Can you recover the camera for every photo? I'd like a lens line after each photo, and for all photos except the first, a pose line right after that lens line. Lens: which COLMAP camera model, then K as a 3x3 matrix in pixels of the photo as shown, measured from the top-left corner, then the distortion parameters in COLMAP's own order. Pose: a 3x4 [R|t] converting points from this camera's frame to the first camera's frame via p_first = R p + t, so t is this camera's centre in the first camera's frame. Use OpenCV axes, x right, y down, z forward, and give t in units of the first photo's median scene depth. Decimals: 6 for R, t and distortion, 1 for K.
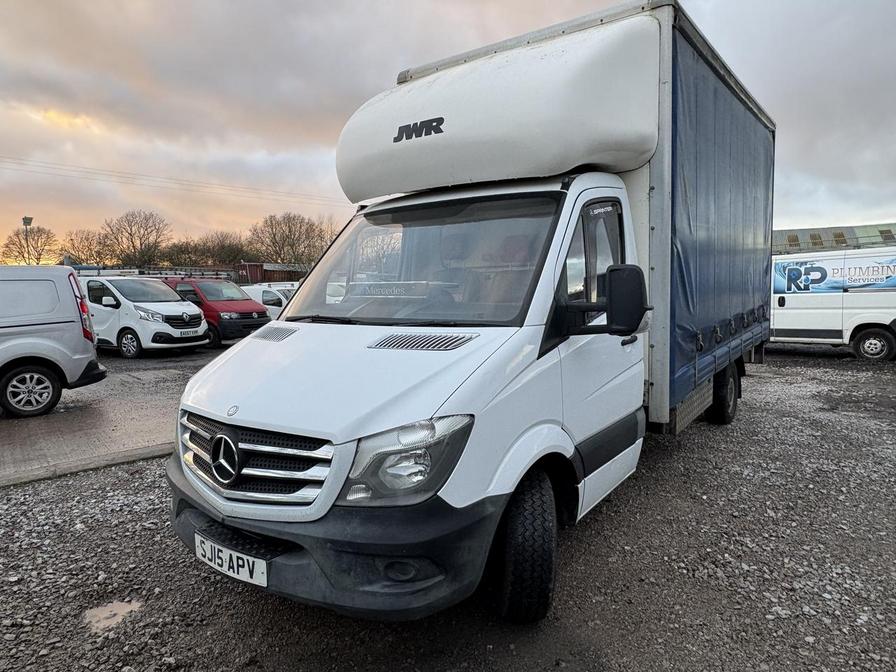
lens RADIAL K [[571.2, 0, 448.0], [0, 571.2, 336.0], [0, 0, 1]] dist [-0.000782, -0.000439]
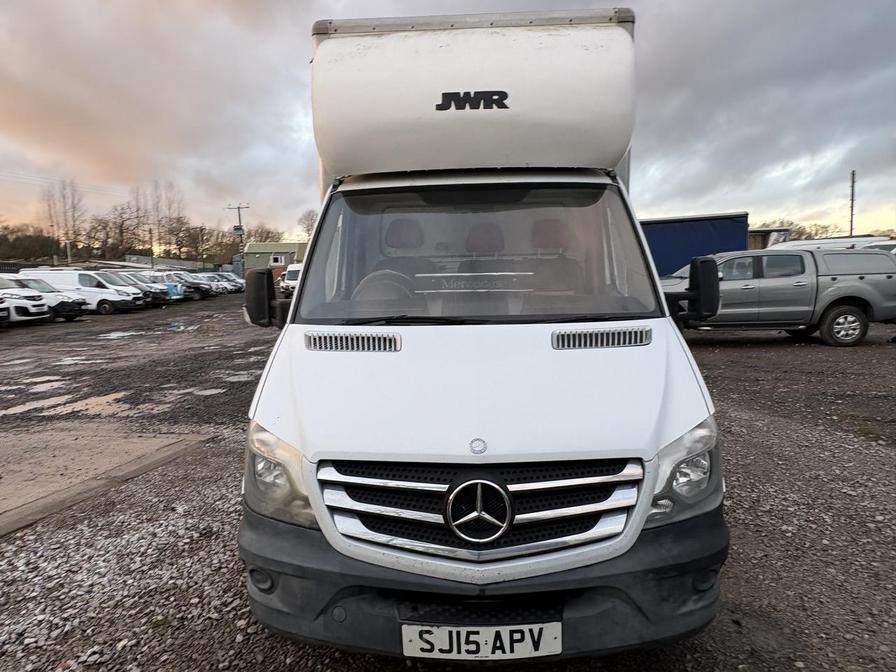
lens RADIAL K [[578.8, 0, 448.0], [0, 578.8, 336.0], [0, 0, 1]] dist [-0.006455, -0.002482]
pose [[0.831392, -0.065814, 0.551775, -0.820094], [0.056278, 0.997829, 0.034221, -0.042832], [-0.552829, 0.002602, 0.833290, 0.381545]]
